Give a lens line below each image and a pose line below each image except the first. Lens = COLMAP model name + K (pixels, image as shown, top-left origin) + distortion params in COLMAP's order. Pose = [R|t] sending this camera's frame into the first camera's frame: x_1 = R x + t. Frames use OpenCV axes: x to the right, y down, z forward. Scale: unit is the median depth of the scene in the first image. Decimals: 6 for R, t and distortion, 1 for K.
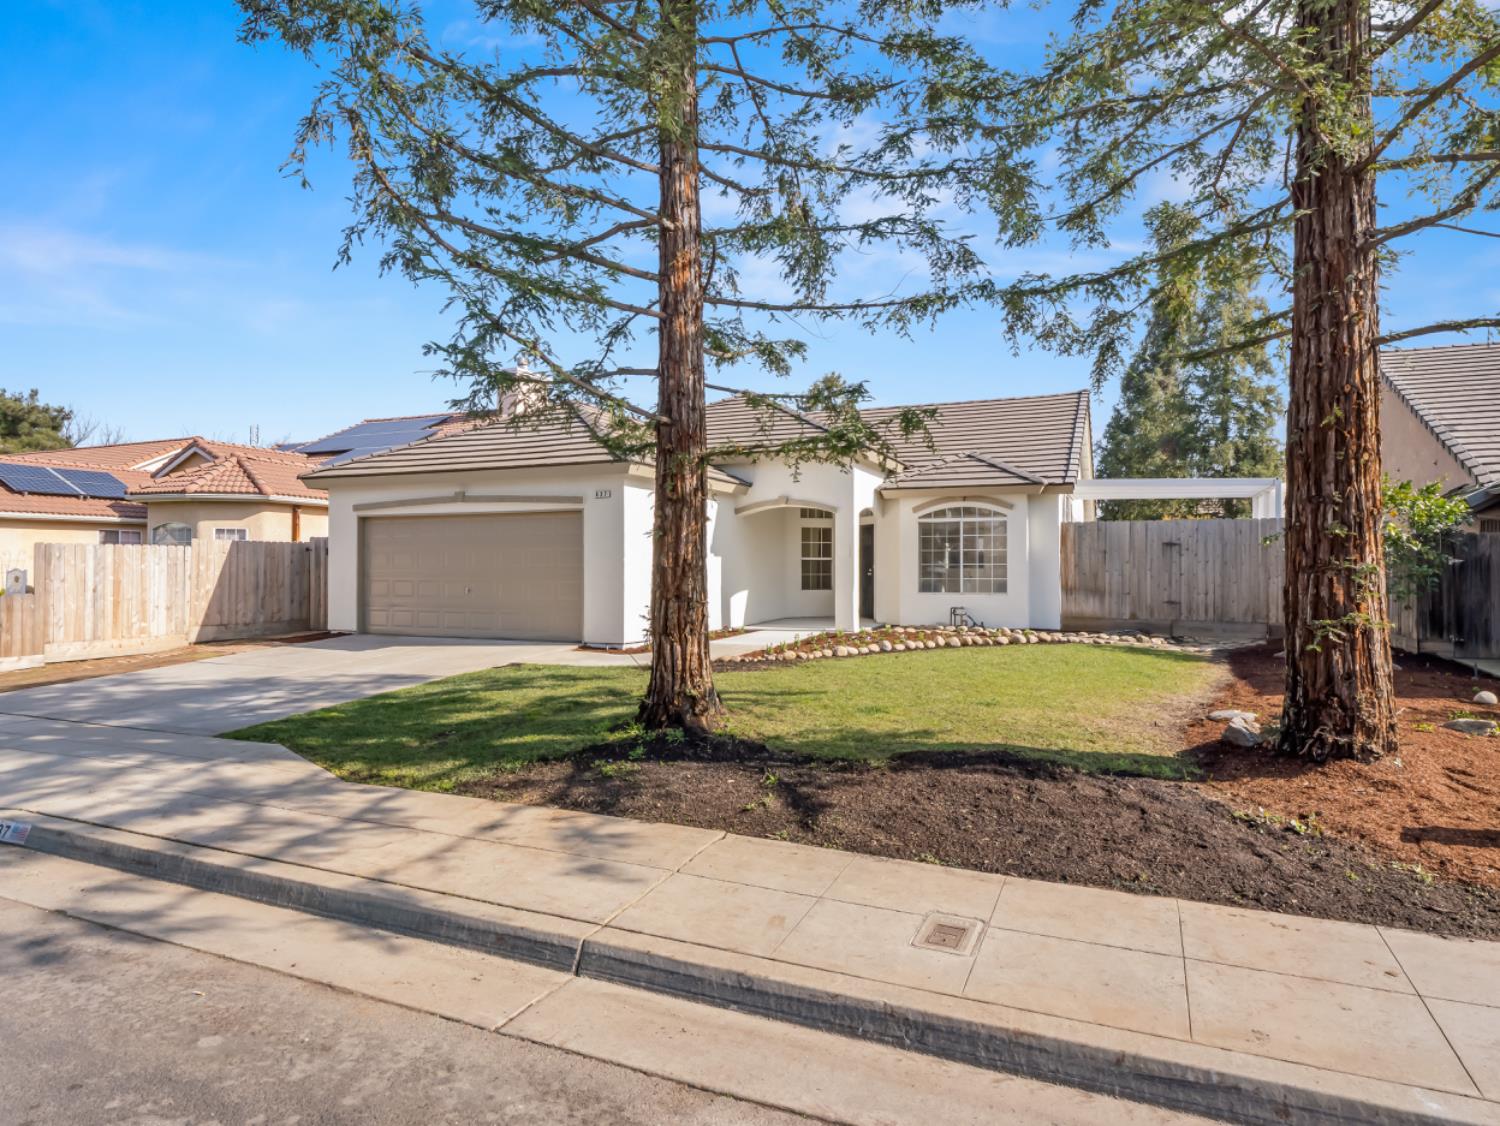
lens RADIAL K [[873.7, 0, 743.5], [0, 873.7, 530.5], [0, 0, 1]] dist [0.003464, -0.000022]
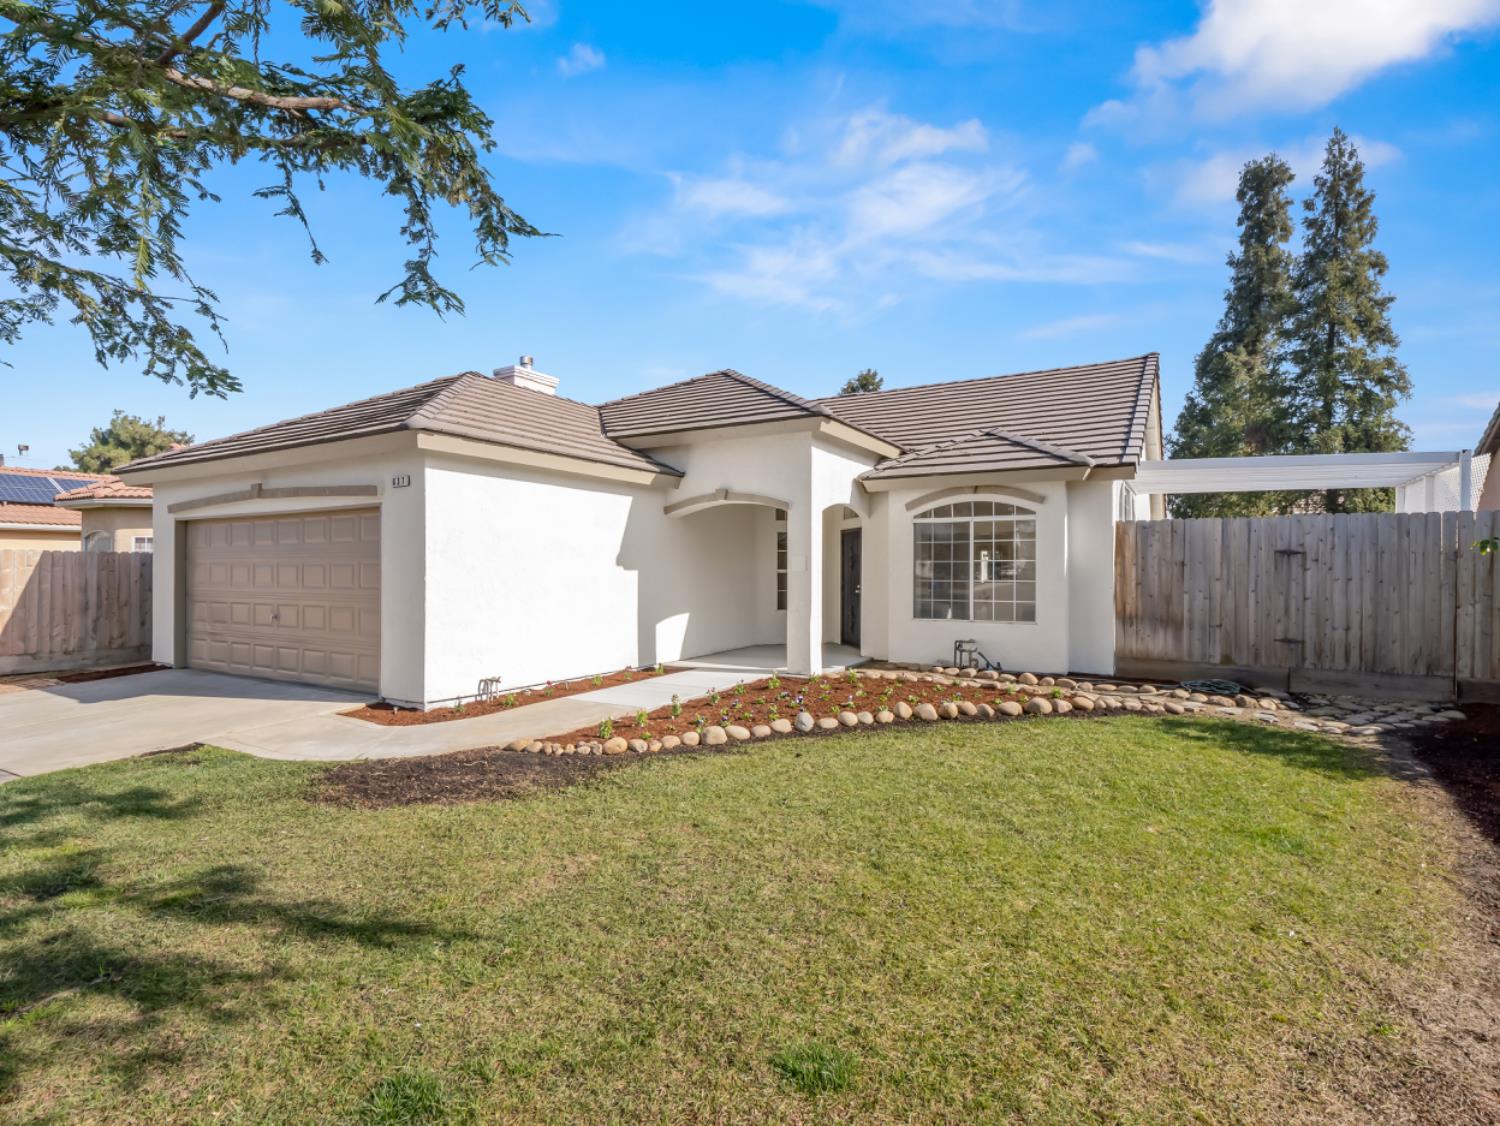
lens RADIAL K [[750.7, 0, 743.6], [0, 750.7, 556.4], [0, 0, 1]] dist [-0.001690, -0.009921]
pose [[0.992179, -0.001672, -0.124815, 0.140151], [0.004394, 0.999758, 0.021534, 0.004220], [0.124749, -0.021914, 0.991946, 0.361426]]
